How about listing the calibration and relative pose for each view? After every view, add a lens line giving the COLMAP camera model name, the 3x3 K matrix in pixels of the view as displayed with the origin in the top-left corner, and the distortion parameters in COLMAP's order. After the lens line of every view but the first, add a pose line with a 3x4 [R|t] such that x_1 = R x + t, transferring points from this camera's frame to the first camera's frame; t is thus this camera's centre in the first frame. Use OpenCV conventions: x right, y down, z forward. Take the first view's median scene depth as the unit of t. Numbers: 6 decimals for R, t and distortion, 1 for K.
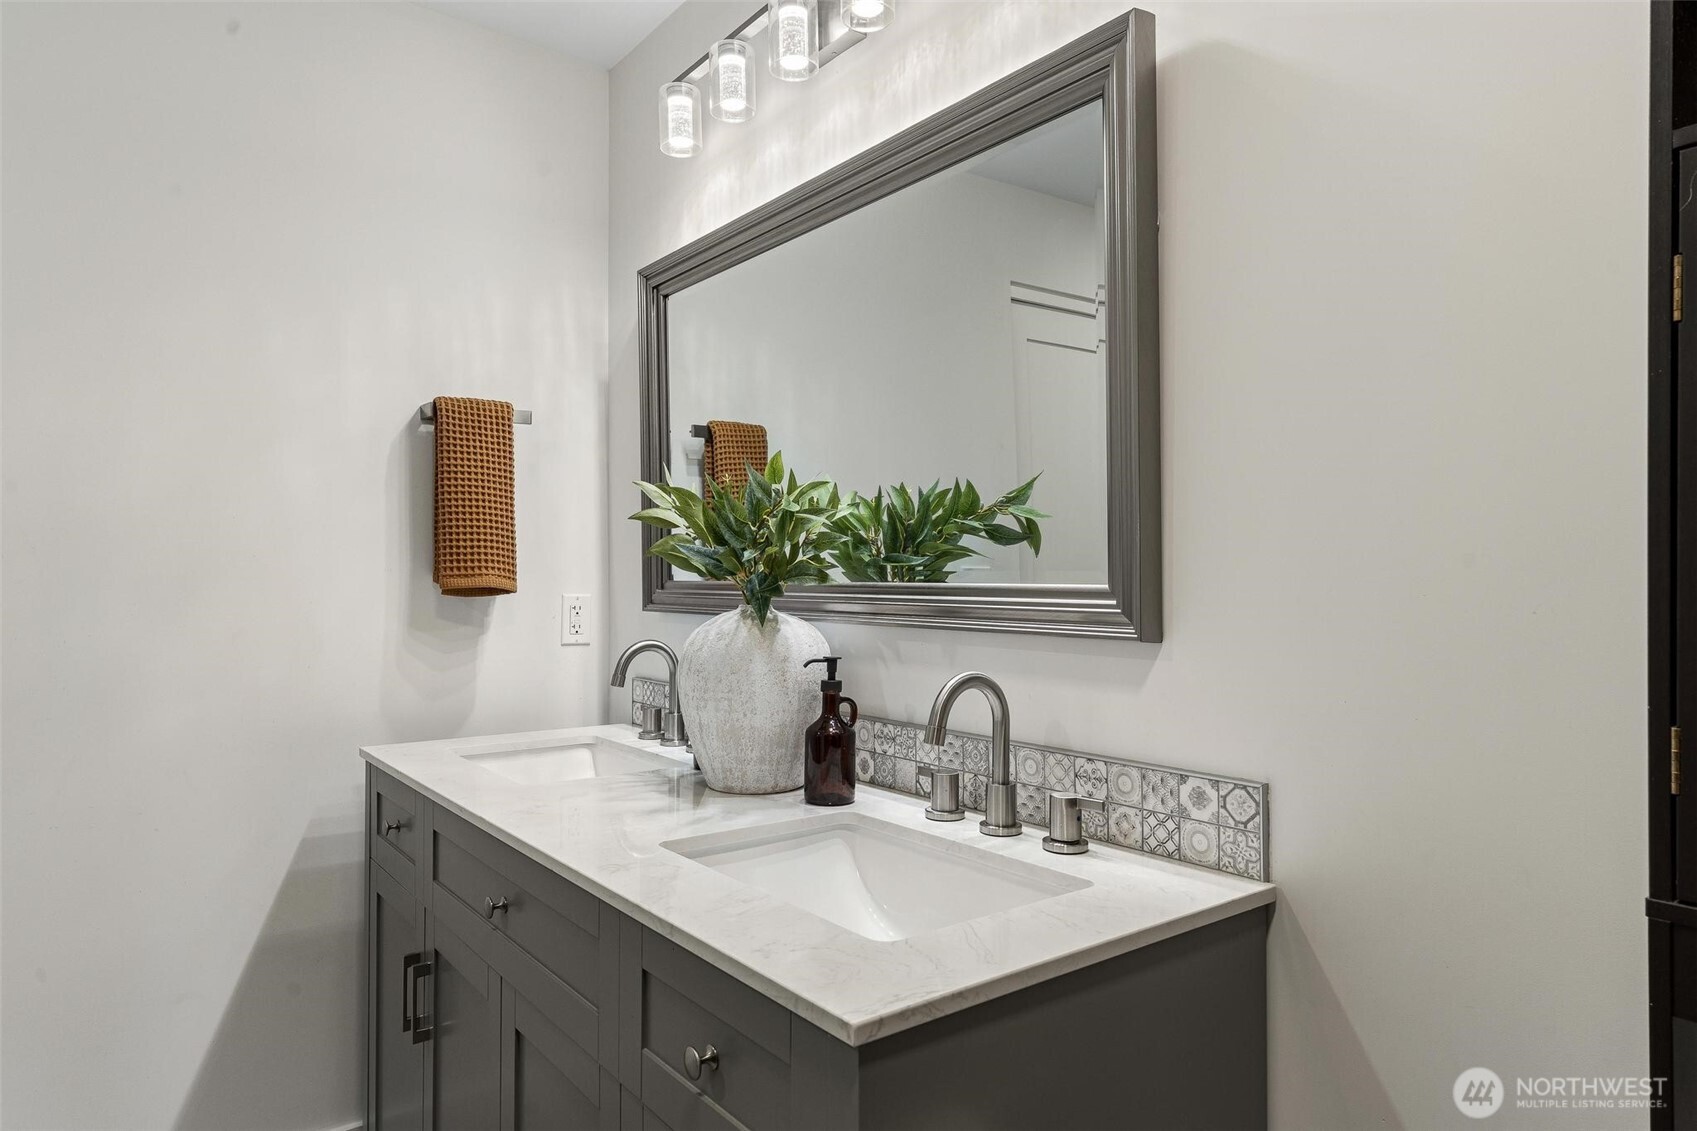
lens RADIAL K [[1028.6, 0, 846.4], [0, 1028.6, 569.3], [0, 0, 1]] dist [0.002218, -0.000054]
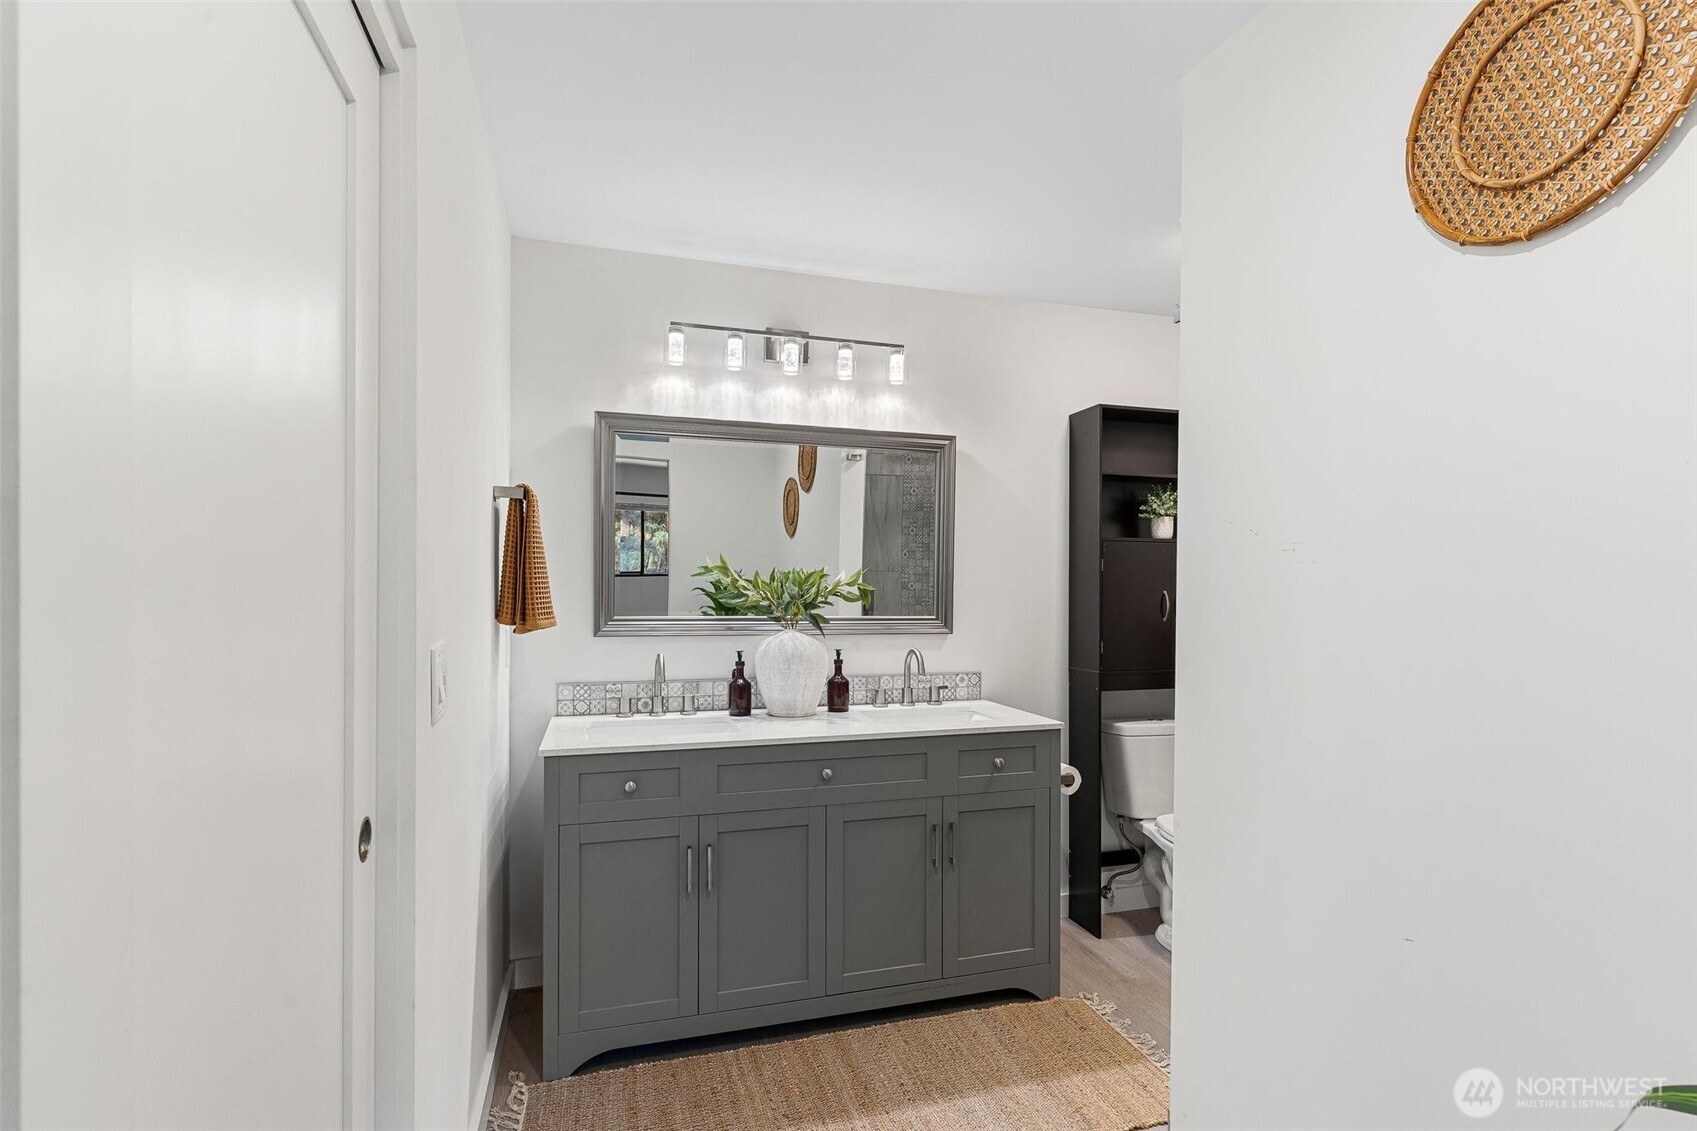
lens RADIAL K [[800.2, 0, 849.3], [0, 800.2, 575.8], [0, 0, 1]] dist [-0.003411, 0.002090]
pose [[0.339738, 0.016623, 0.940373, -1.749441], [-0.016103, 0.999800, -0.011856, -0.060445], [-0.940382, -0.011115, 0.339938, 0.372766]]
